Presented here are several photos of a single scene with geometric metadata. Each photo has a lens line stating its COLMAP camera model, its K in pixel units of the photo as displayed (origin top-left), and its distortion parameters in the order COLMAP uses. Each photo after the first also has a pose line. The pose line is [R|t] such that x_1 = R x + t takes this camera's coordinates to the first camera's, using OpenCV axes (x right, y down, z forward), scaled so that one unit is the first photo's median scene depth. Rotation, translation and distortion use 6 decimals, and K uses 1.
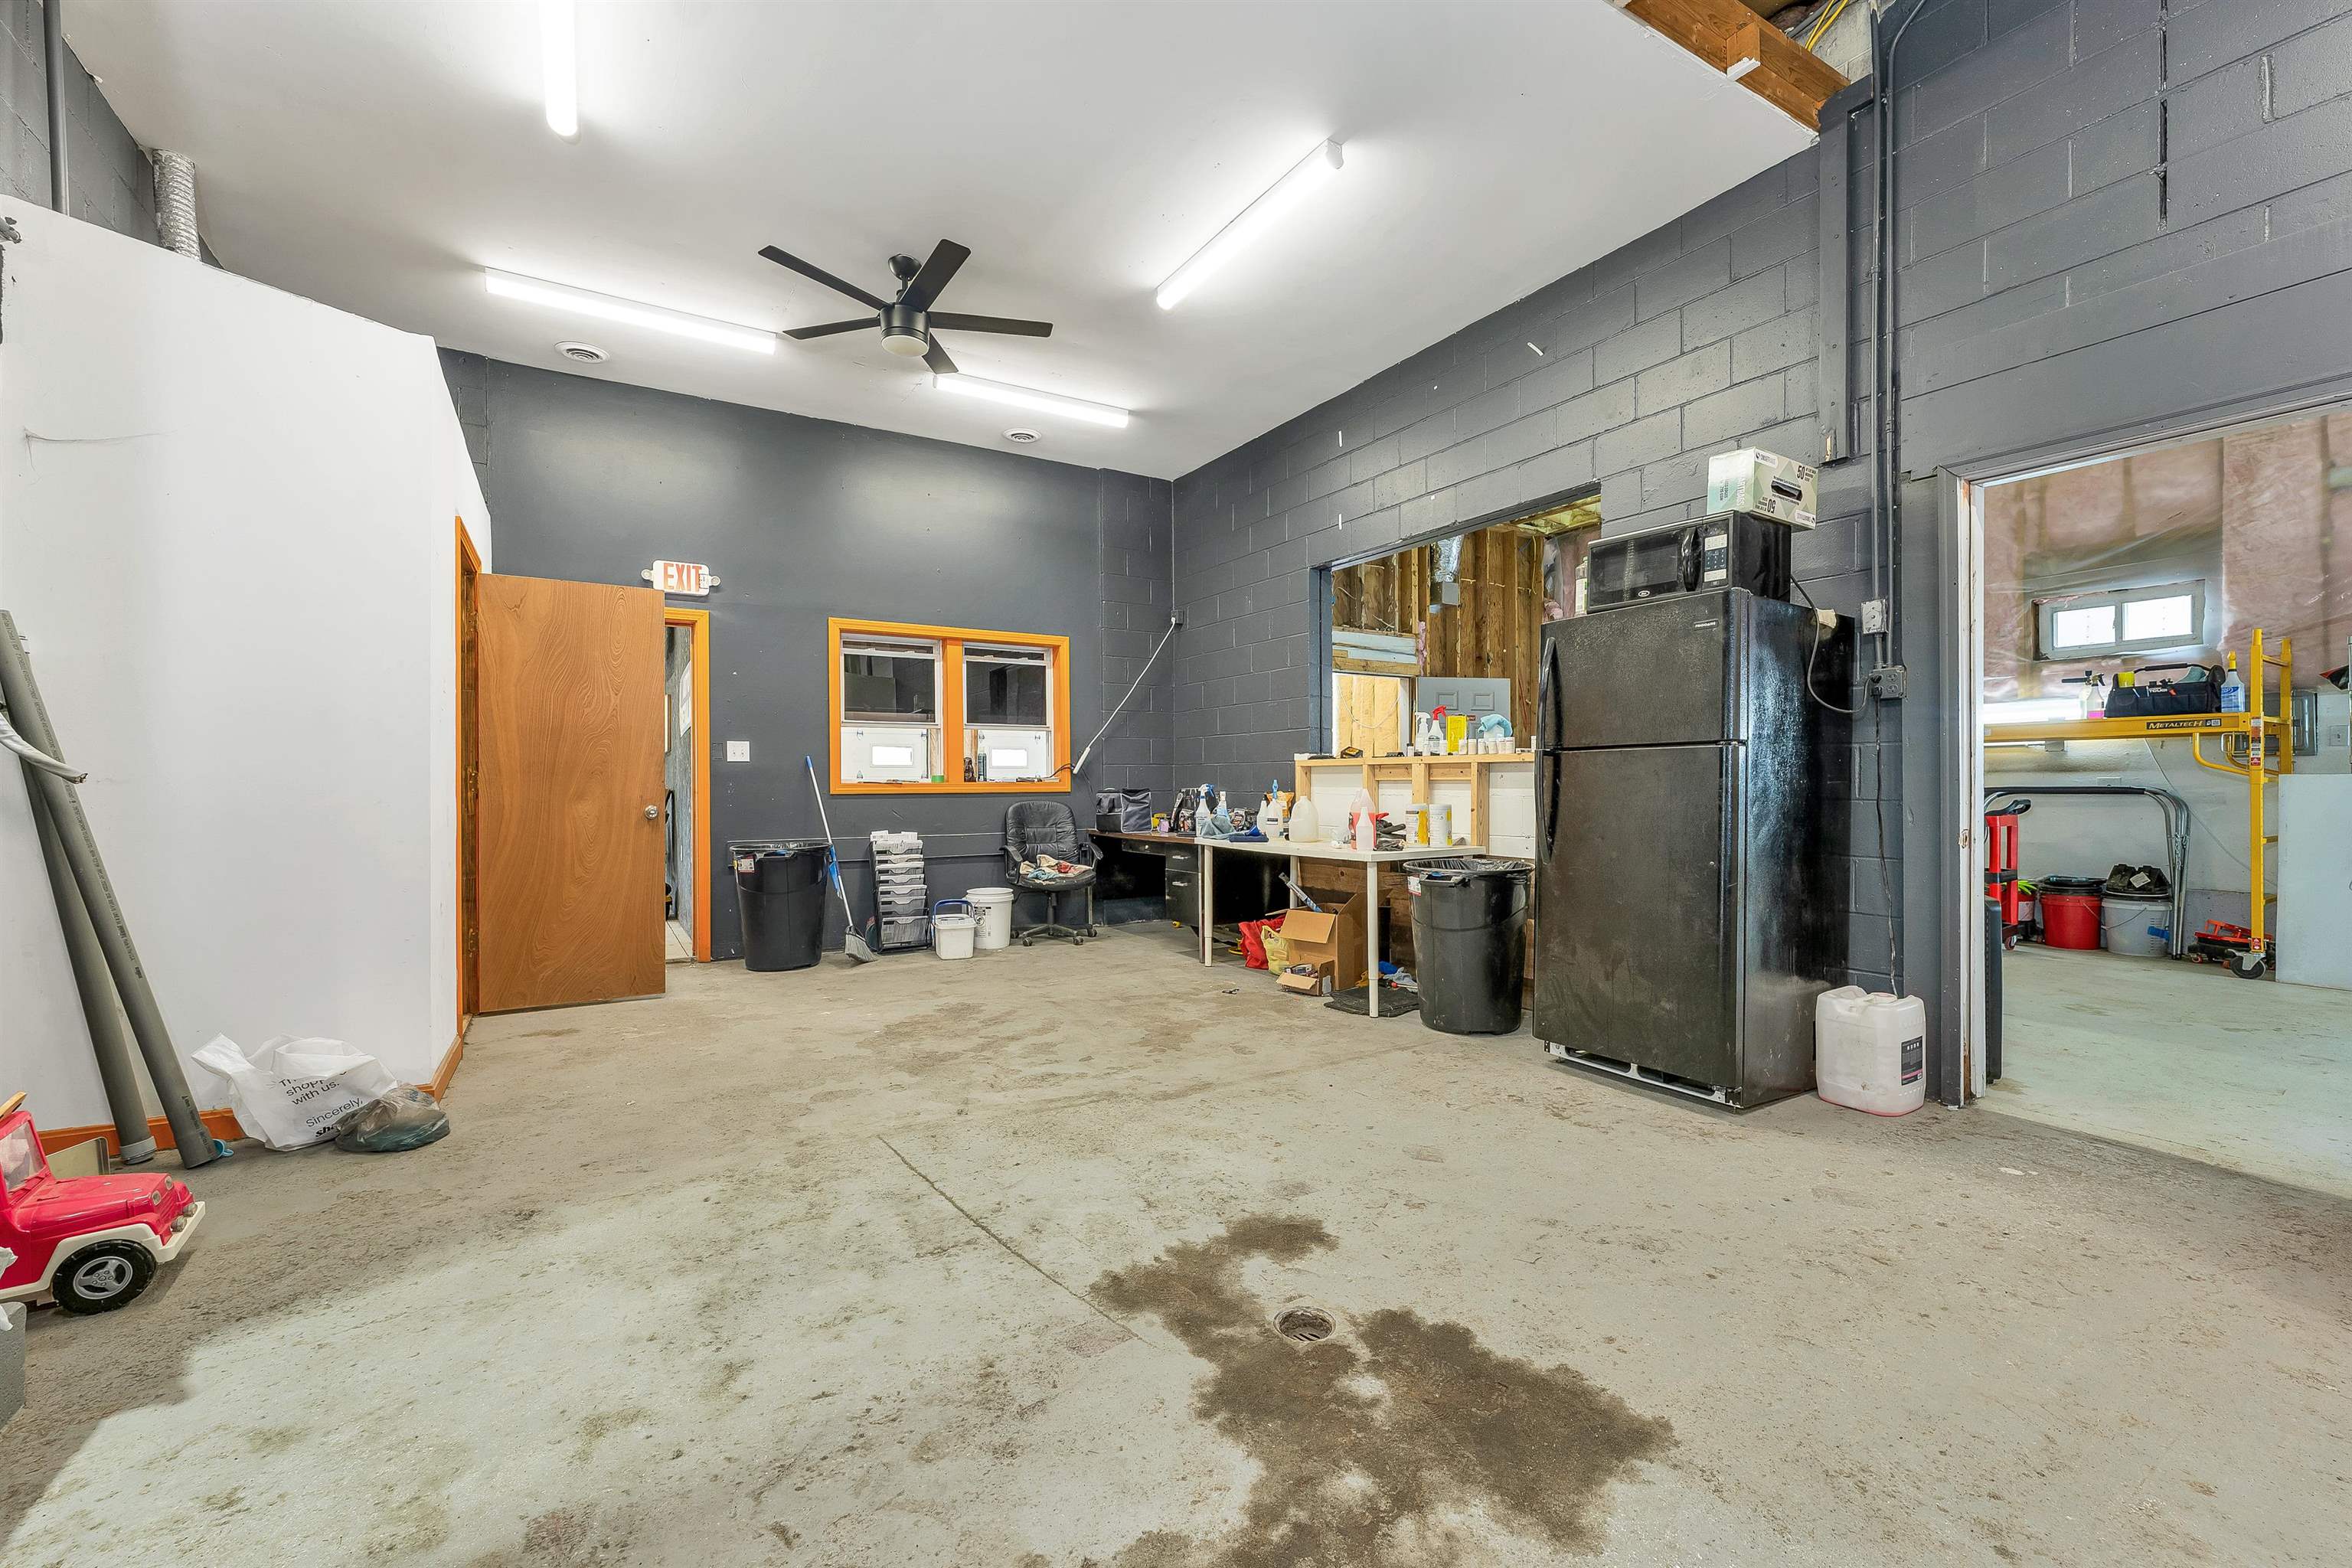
lens RADIAL K [[993.6, 0, 1185.0], [0, 993.6, 784.4], [0, 0, 1]] dist [0.001161, 0.000092]
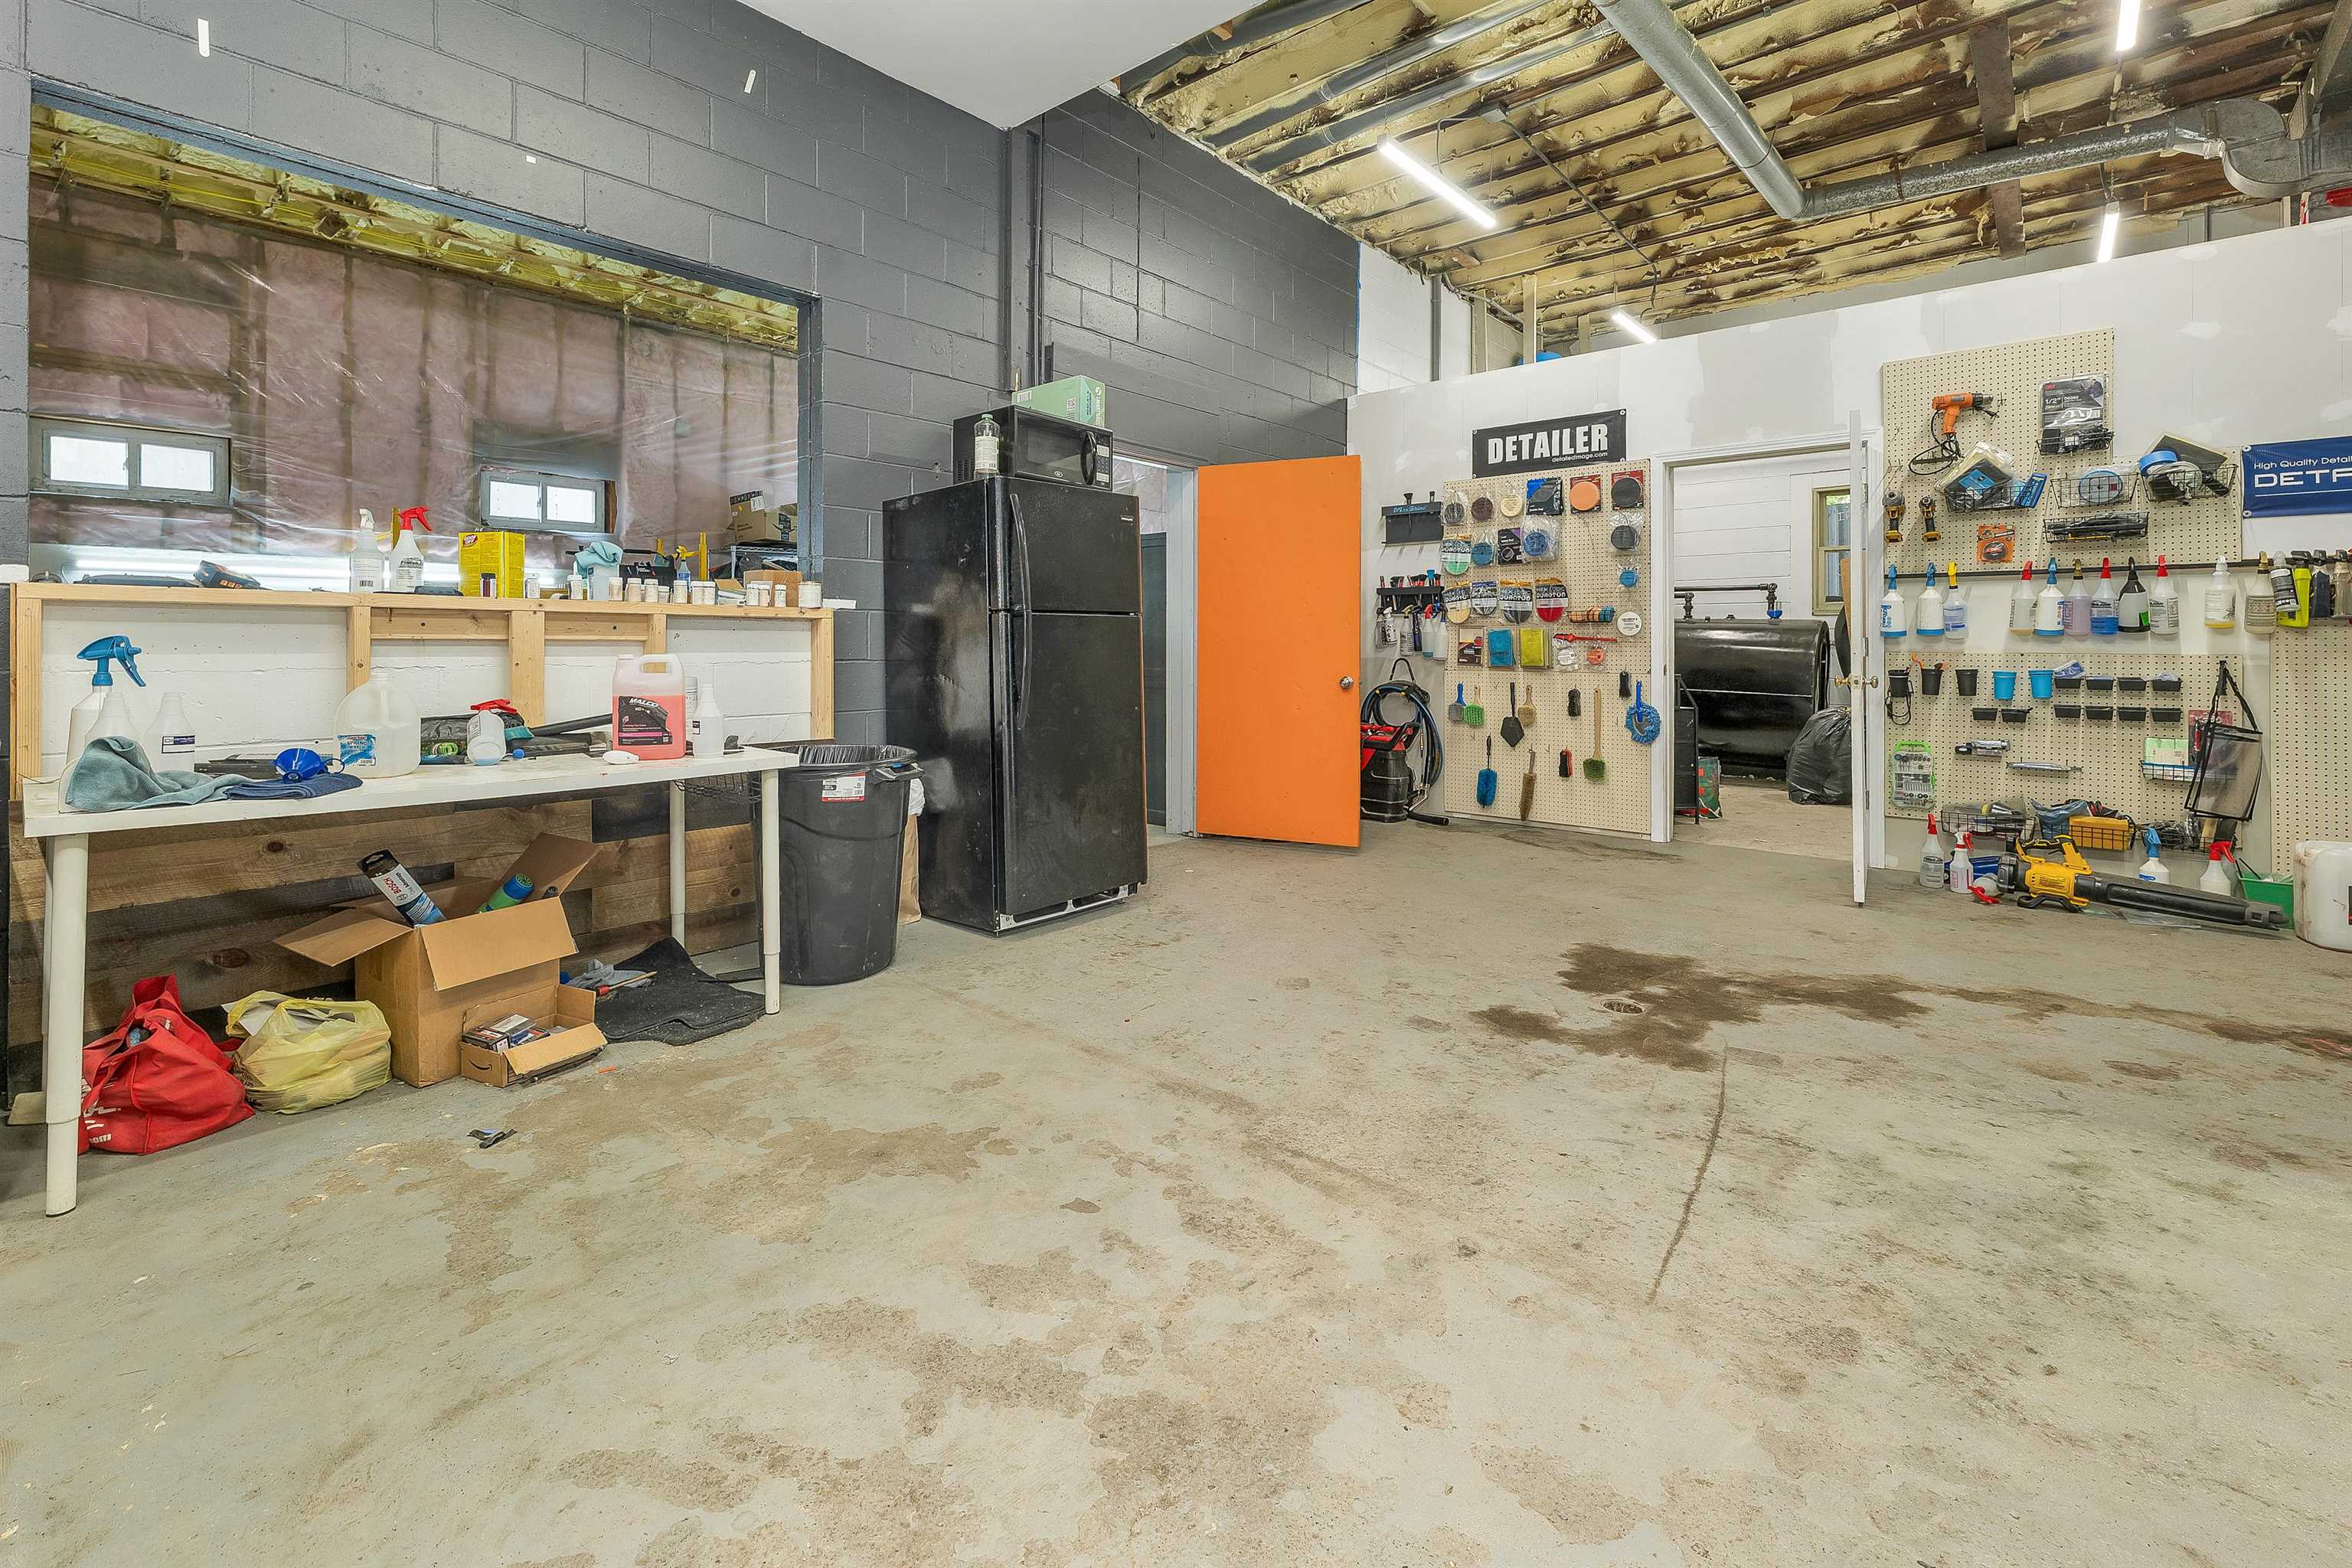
lens RADIAL K [[1011.7, 0, 1175.5], [0, 1011.7, 638.9], [0, 0, 1]] dist [0.000766, 0.000364]
pose [[-0.309669, 0.007787, 0.950812, -0.641591], [0.001015, 0.999969, -0.007859, 0.000124], [-0.950844, -0.001468, -0.309668, 1.206187]]
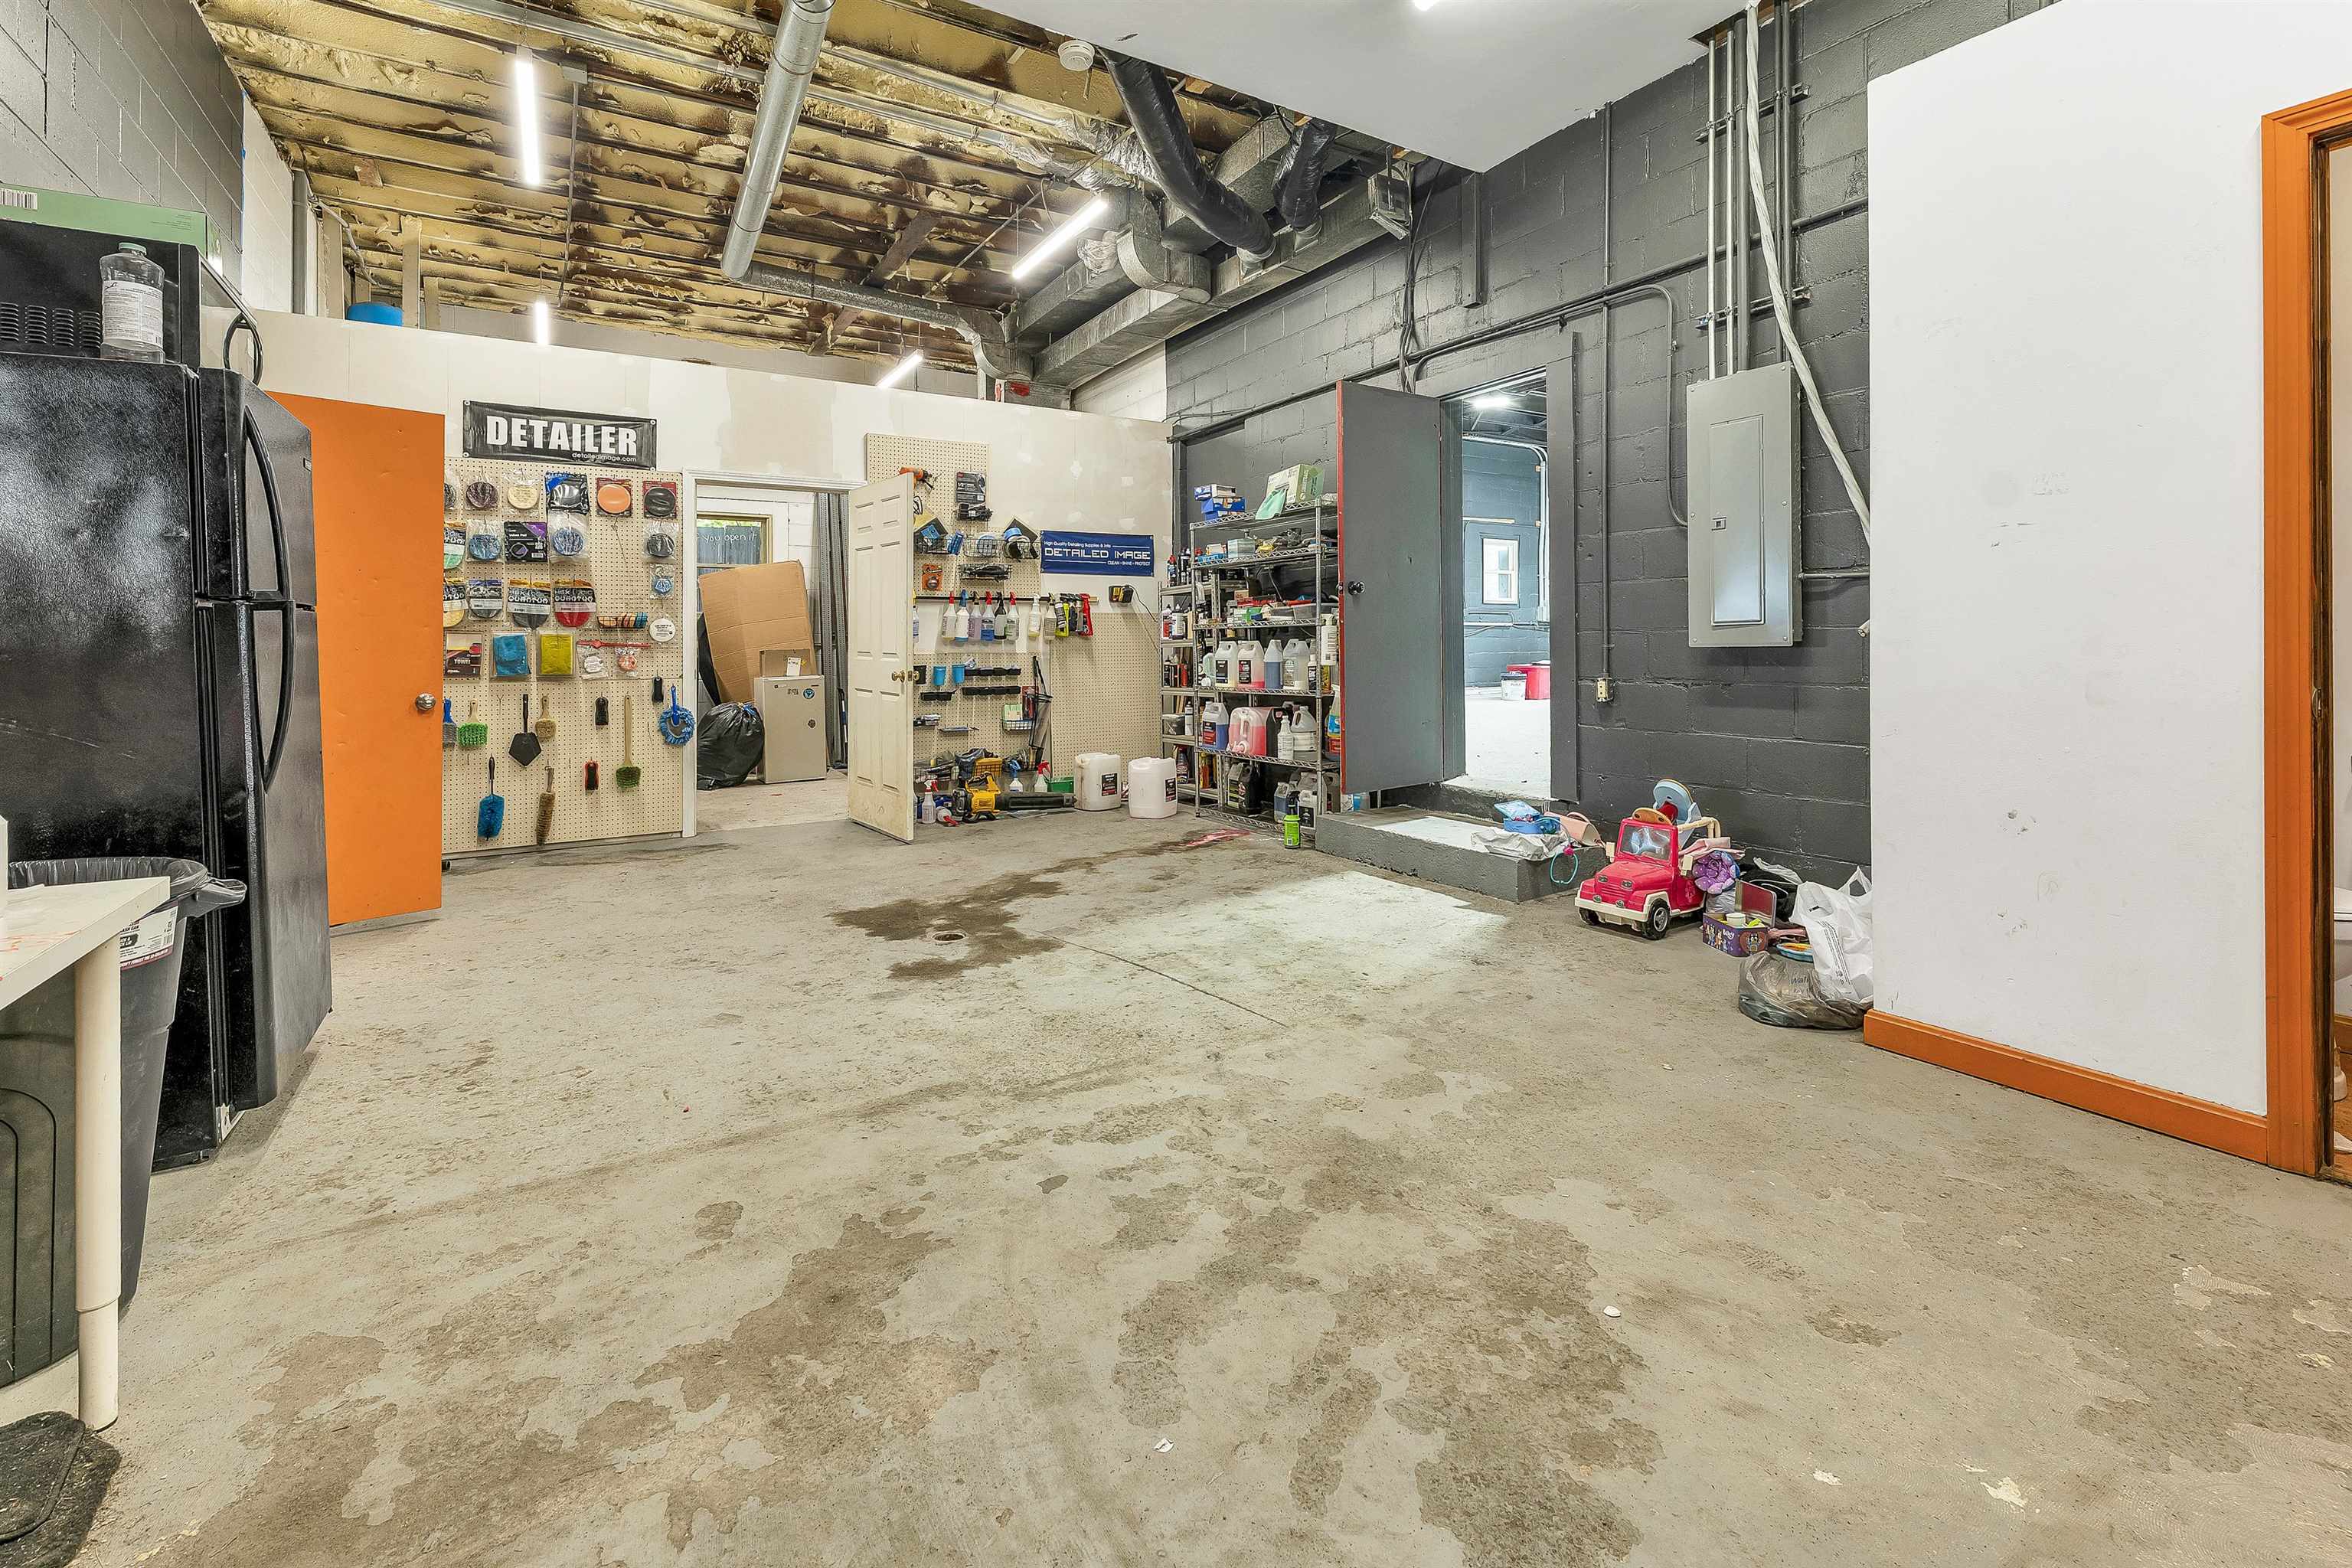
lens RADIAL K [[1003.0, 0, 1174.9], [0, 1003.0, 645.6], [0, 0, 1]] dist [0.001521, 0.000068]
pose [[-0.999904, 0.012972, 0.004943, -0.182926], [0.012976, 0.999915, 0.000936, -0.001628], [-0.004930, 0.001000, -0.999987, 1.648893]]
